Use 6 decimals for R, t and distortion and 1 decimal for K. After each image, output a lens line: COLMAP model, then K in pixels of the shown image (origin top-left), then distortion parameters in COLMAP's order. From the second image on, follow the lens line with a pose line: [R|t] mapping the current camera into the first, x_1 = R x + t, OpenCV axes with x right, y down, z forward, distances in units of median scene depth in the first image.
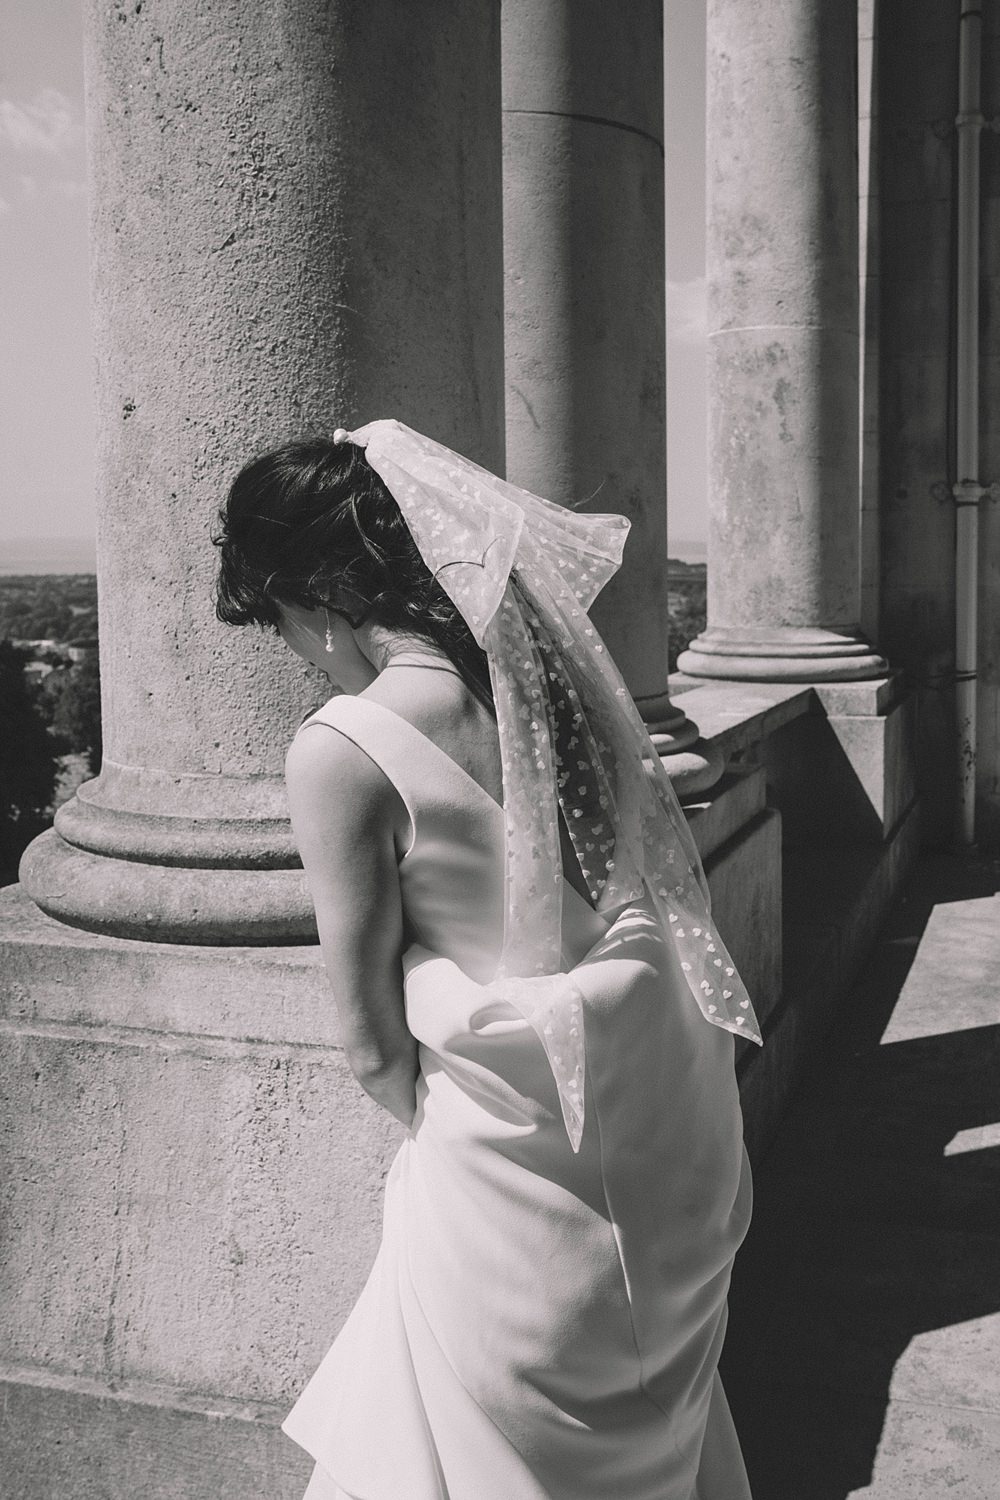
lens RADIAL K [[1459.7, 0, 468.2], [0, 1459.7, 630.7], [0, 0, 1]] dist [-0.041660, 0.031526]
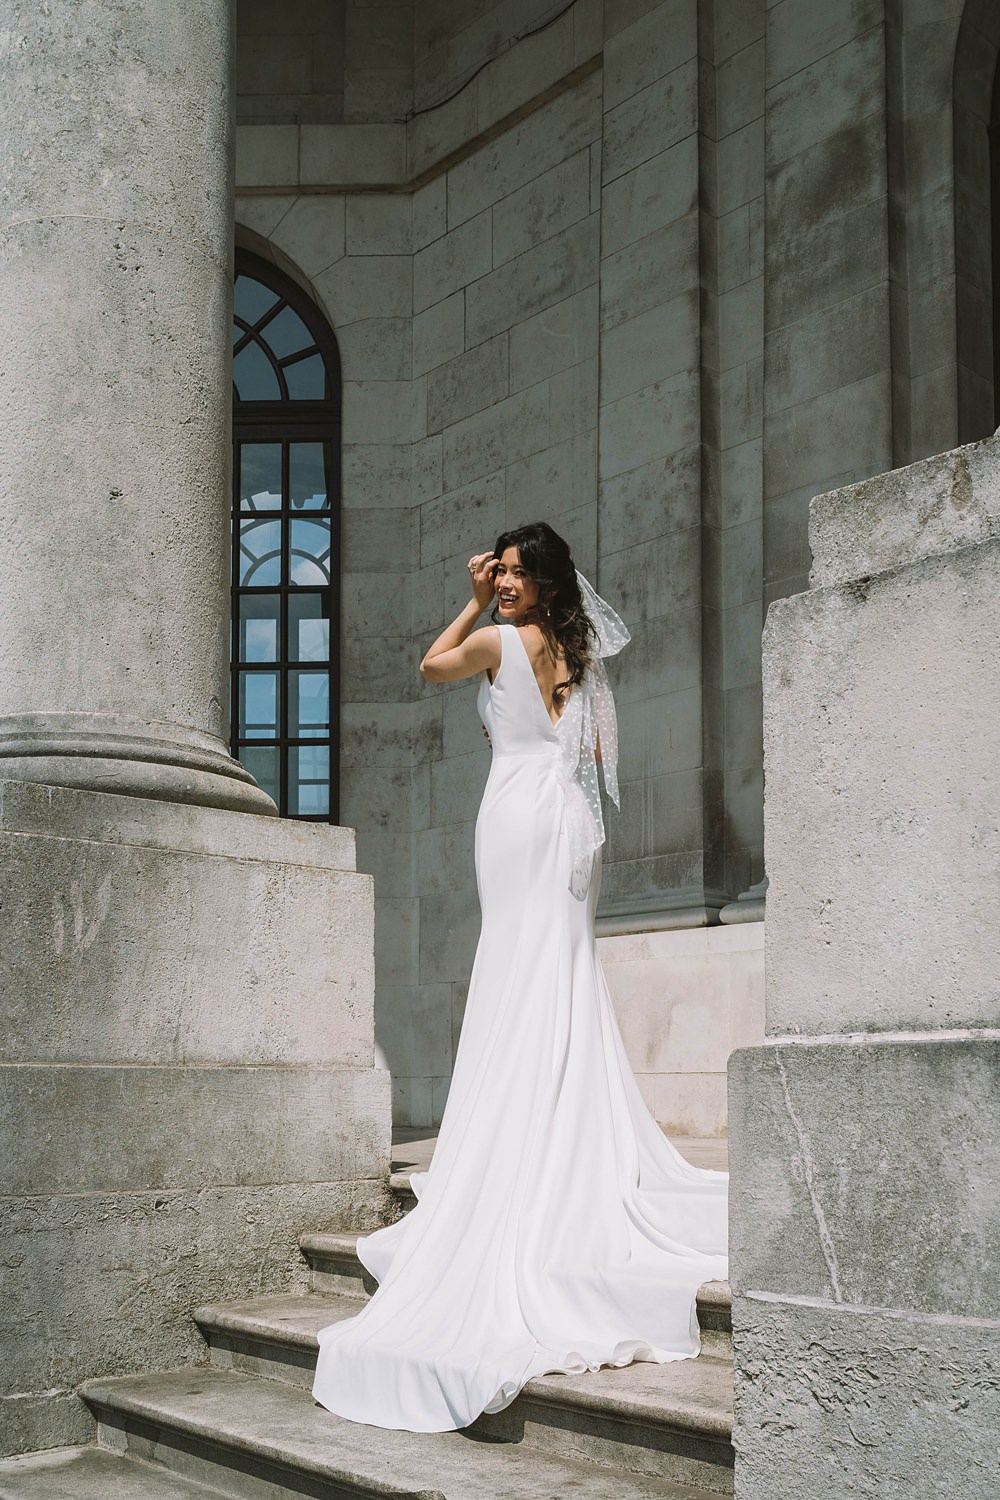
lens RADIAL K [[1500.1, 0, 500.4], [0, 1500.1, 750.9], [0, 0, 1]] dist [0.007905, 0.000000]
pose [[0.549922, 0.183537, 0.814800, -1.434061], [0.001240, 0.975376, -0.220545, 0.537712], [-0.835215, 0.122293, 0.536154, -0.216301]]
